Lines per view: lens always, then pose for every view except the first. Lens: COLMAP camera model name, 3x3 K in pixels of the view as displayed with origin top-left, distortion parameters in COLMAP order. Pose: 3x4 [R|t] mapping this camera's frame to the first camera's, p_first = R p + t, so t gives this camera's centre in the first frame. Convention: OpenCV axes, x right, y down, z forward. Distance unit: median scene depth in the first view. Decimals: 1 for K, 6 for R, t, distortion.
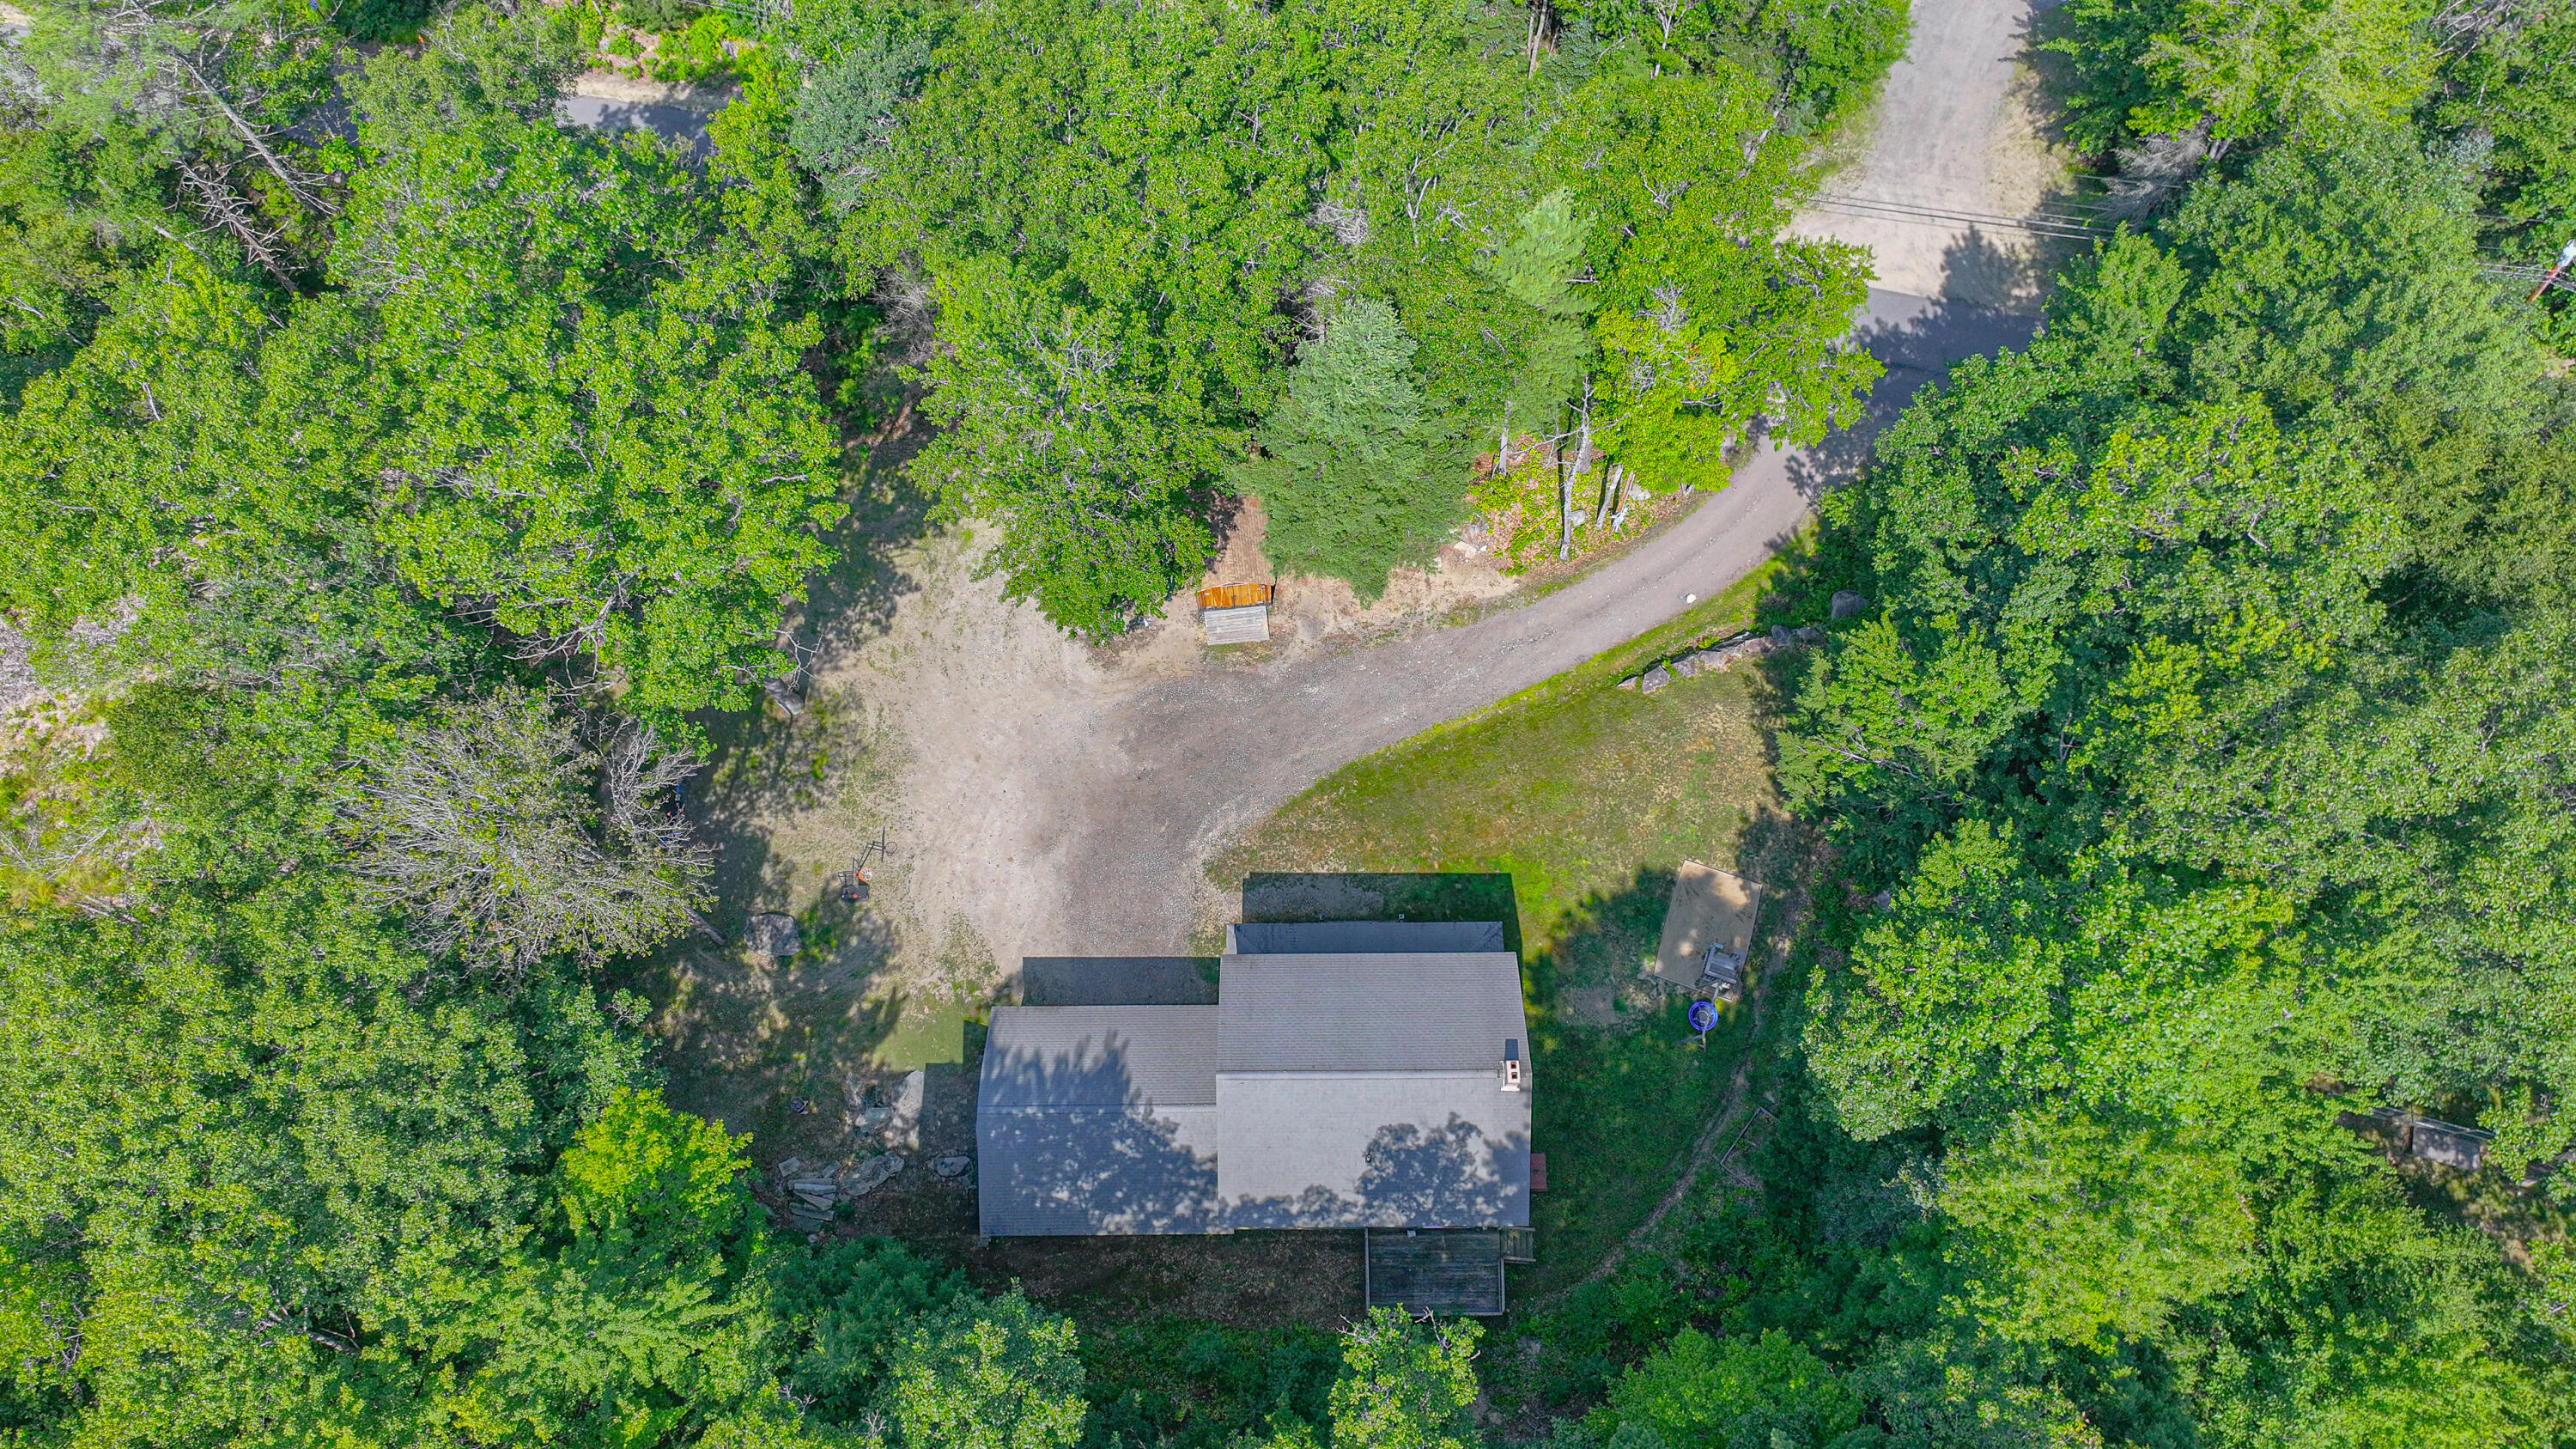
lens RADIAL K [[1808.9, 0, 1284.9], [0, 1808.9, 703.7], [0, 0, 1]] dist [-0.002697, 0.013045]
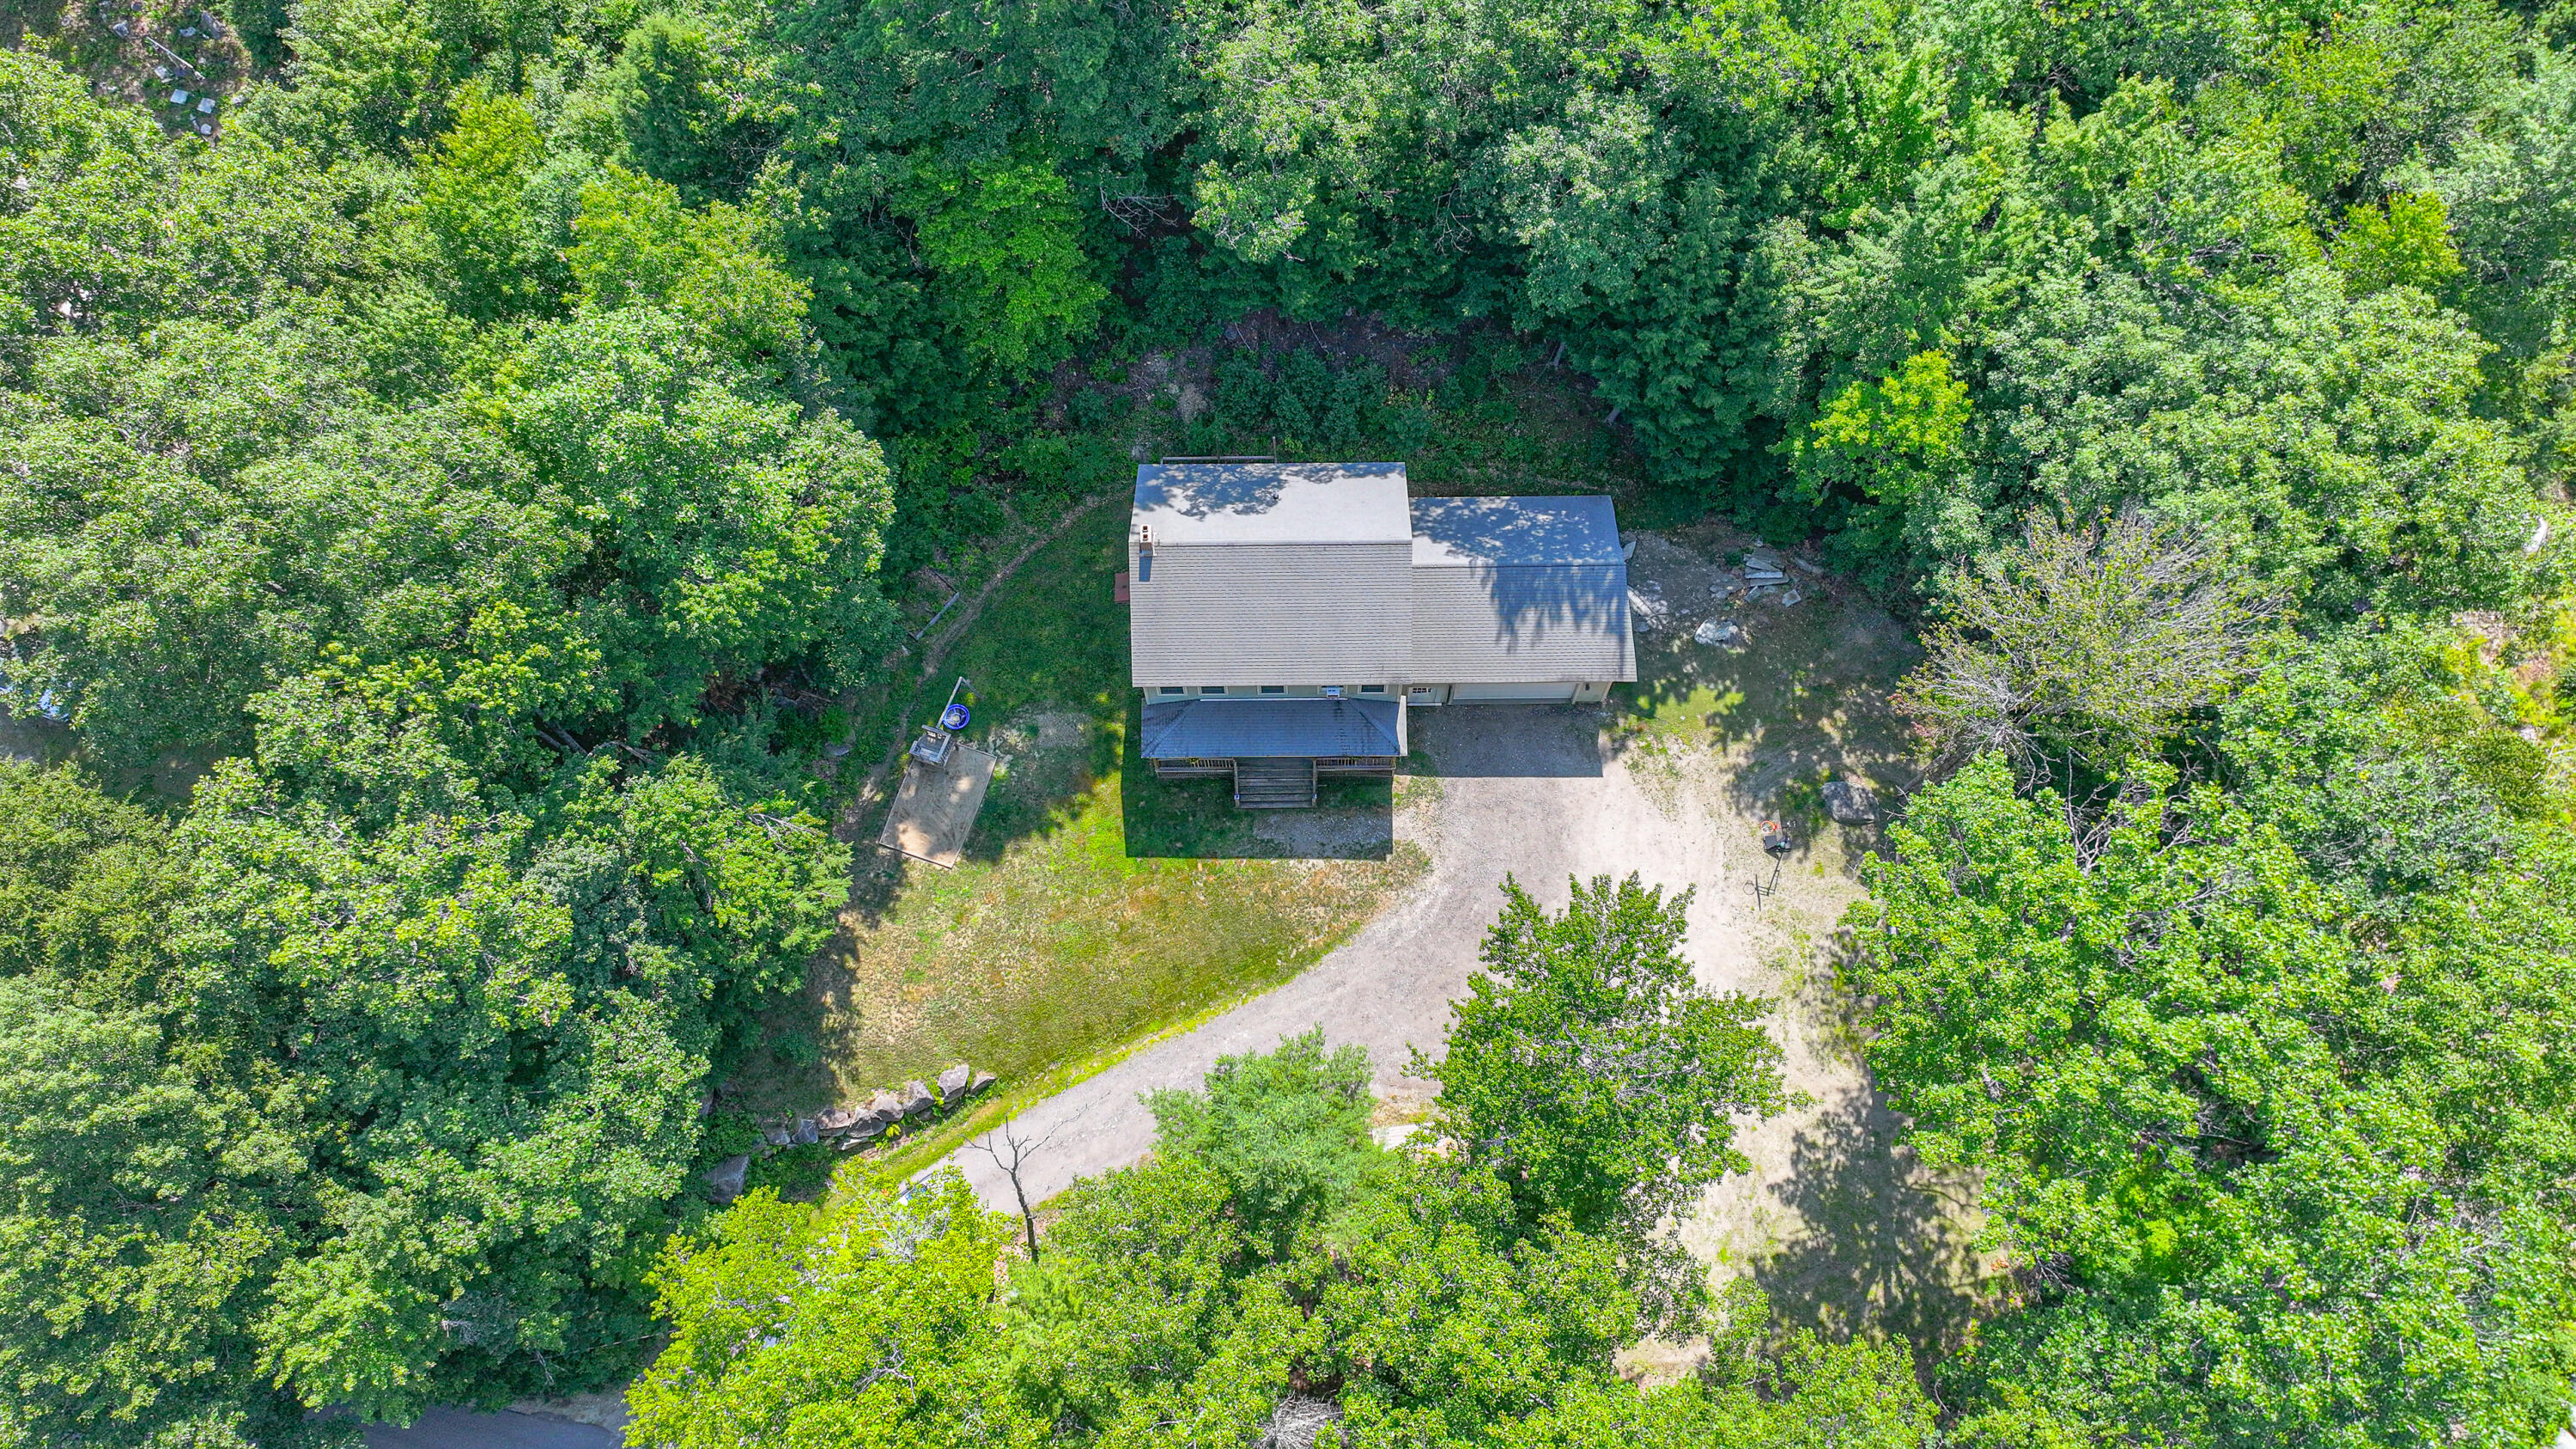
lens RADIAL K [[1808.9, 0, 1297.9], [0, 1808.9, 708.3], [0, 0, 1]] dist [-0.002697, 0.013045]
pose [[-0.999876, 0.007115, 0.014076, 0.014907], [0.003926, -0.752084, 0.659055, -0.510466], [0.015275, 0.659028, 0.751963, 0.192139]]
